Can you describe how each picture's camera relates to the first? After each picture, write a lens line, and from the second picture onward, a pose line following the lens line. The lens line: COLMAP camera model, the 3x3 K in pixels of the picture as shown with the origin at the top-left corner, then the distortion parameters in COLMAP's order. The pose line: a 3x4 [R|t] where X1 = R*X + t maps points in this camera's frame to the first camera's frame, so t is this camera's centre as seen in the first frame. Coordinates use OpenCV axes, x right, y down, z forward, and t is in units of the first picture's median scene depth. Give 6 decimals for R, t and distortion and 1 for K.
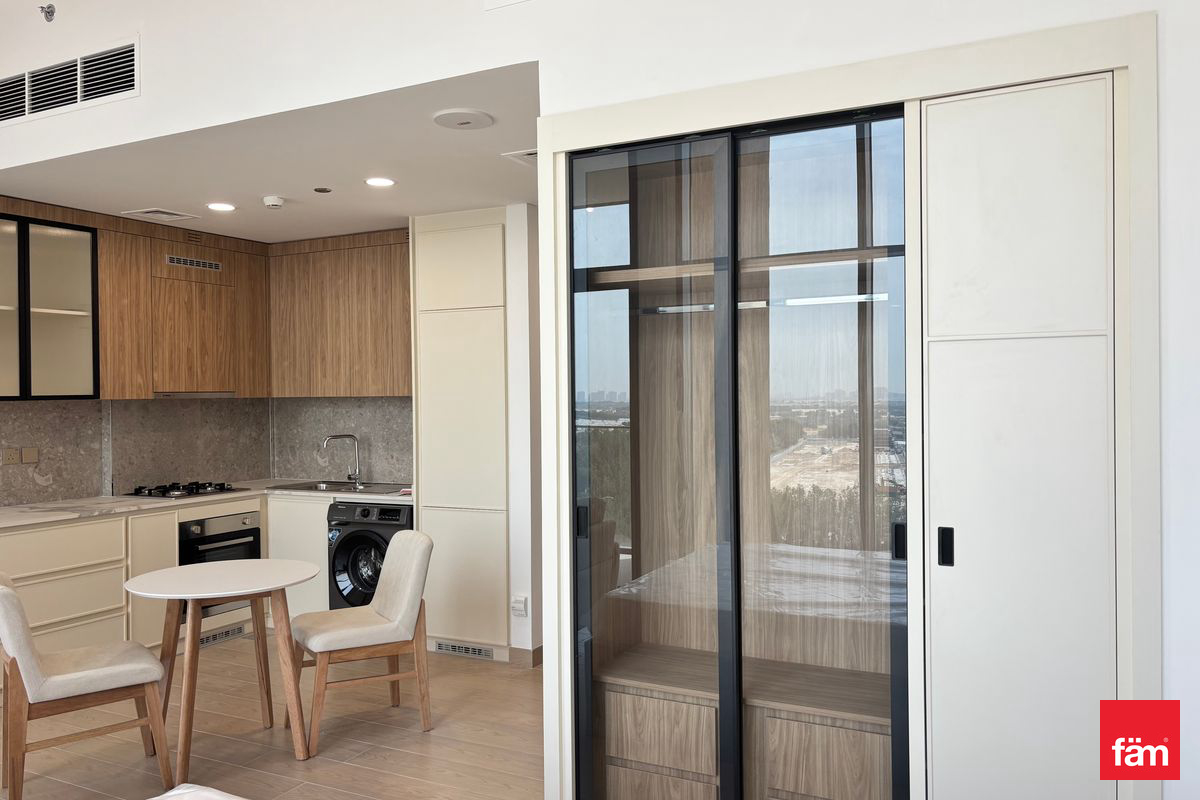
lens RADIAL K [[959.8, 0, 600.0], [0, 959.8, 400.0], [0, 0, 1]] dist [0.056424, 0.013111]
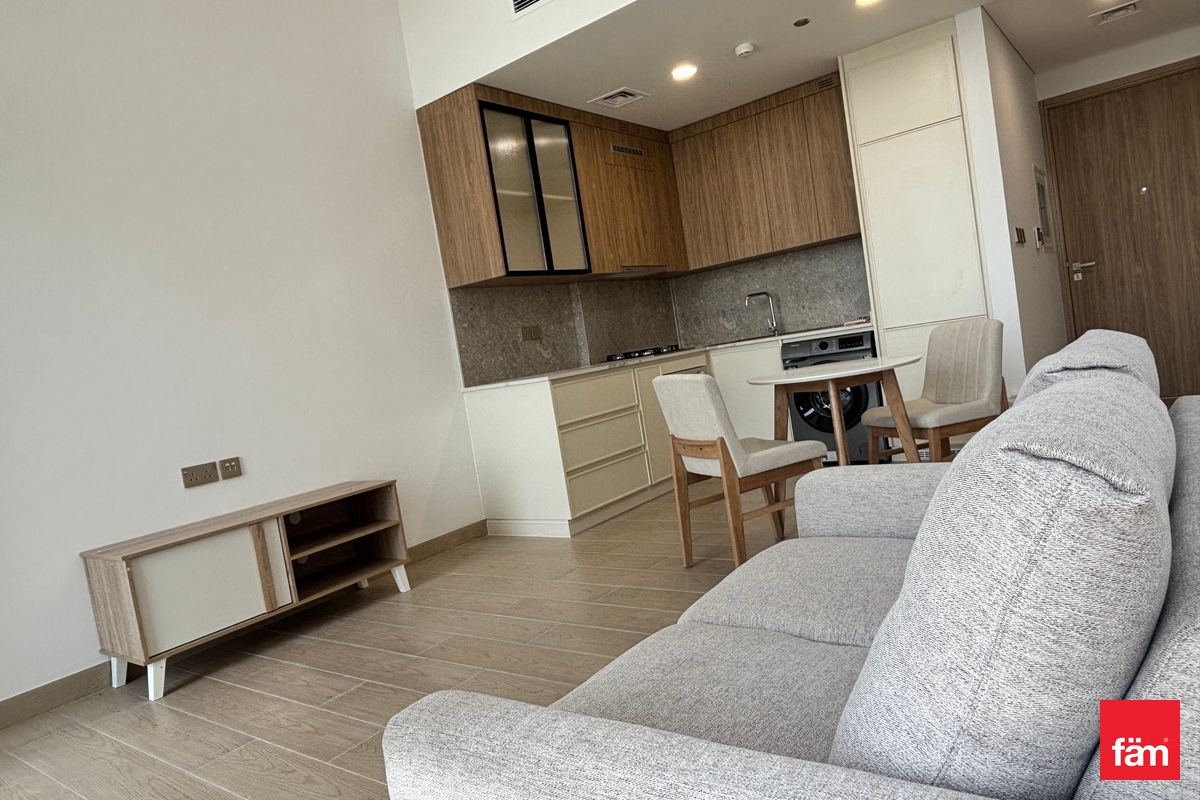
lens RADIAL K [[798.8, 0, 600.0], [0, 798.8, 400.0], [0, 0, 1]] dist [0.084762, -0.001628]
pose [[0.979961, -0.134844, -0.146608, -0.353843], [0.143638, 0.988310, 0.051101, 0.091936], [0.138004, -0.071135, 0.987874, 0.056090]]
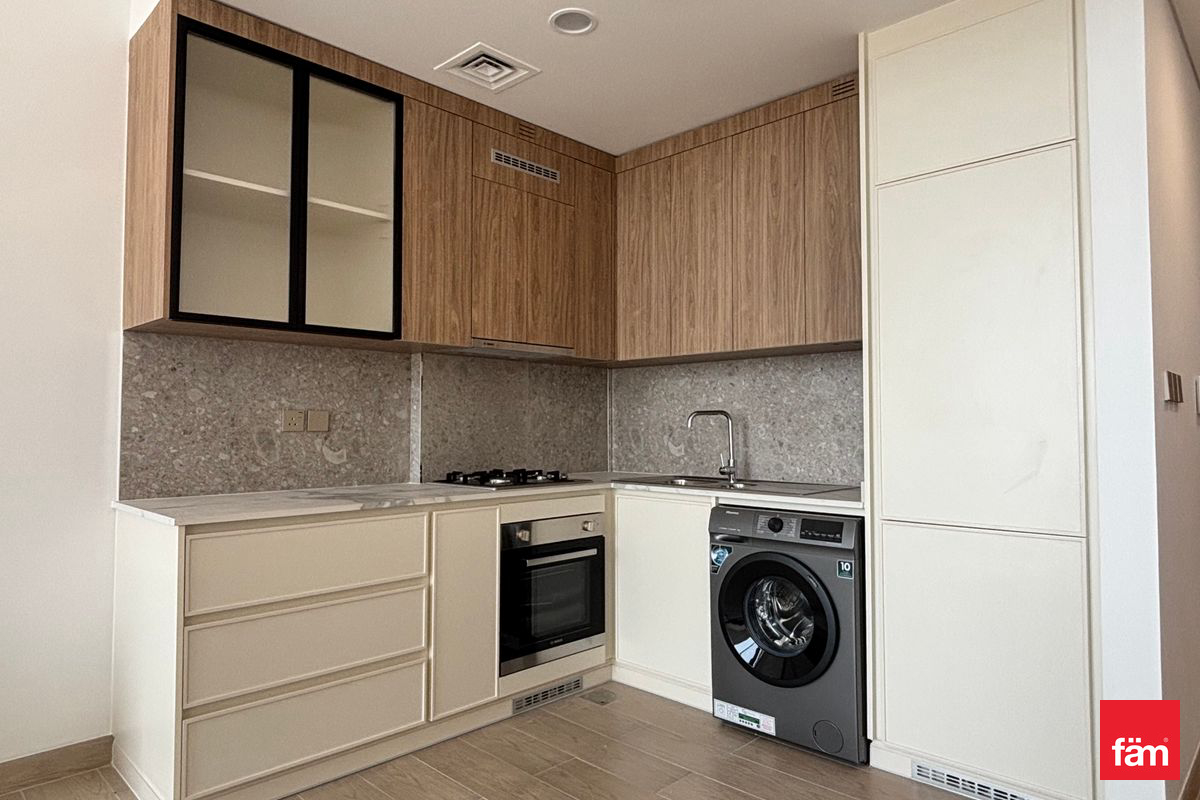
lens RADIAL K [[737.5, 0, 600.0], [0, 737.5, 400.0], [0, 0, 1]] dist [0.051465, 0.000433]
pose [[0.961568, 0.002524, -0.274554, -0.213109], [-0.014542, 0.999022, -0.041748, 0.056699], [0.274181, 0.044136, 0.960665, 0.490886]]
